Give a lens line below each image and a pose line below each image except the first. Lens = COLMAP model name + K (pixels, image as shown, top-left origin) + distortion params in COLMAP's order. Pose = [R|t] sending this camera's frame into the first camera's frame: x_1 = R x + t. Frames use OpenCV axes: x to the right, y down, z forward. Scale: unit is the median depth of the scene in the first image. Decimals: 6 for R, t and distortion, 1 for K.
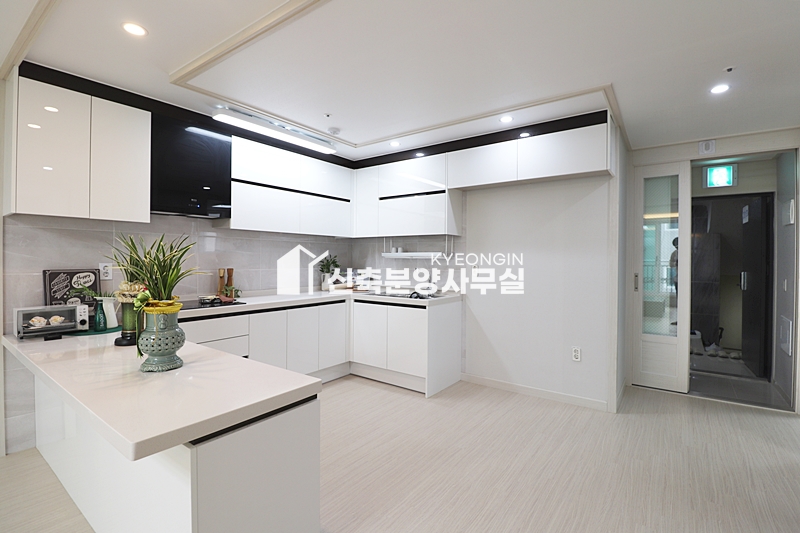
lens RADIAL K [[374.0, 0, 400.2], [0, 374.0, 263.8], [0, 0, 1]] dist [-0.004701, -0.000586]
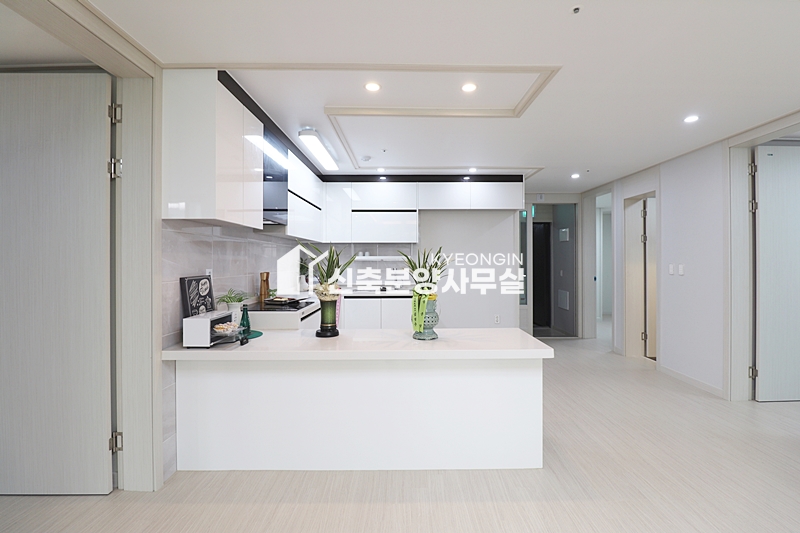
lens RADIAL K [[374.0, 0, 400.7], [0, 374.0, 262.1], [0, 0, 1]] dist [-0.004701, -0.000586]
pose [[0.809166, -0.012297, 0.587451, -0.713450], [0.016272, 0.999867, -0.001483, -0.007773], [-0.587354, 0.010759, 0.809258, -0.057875]]
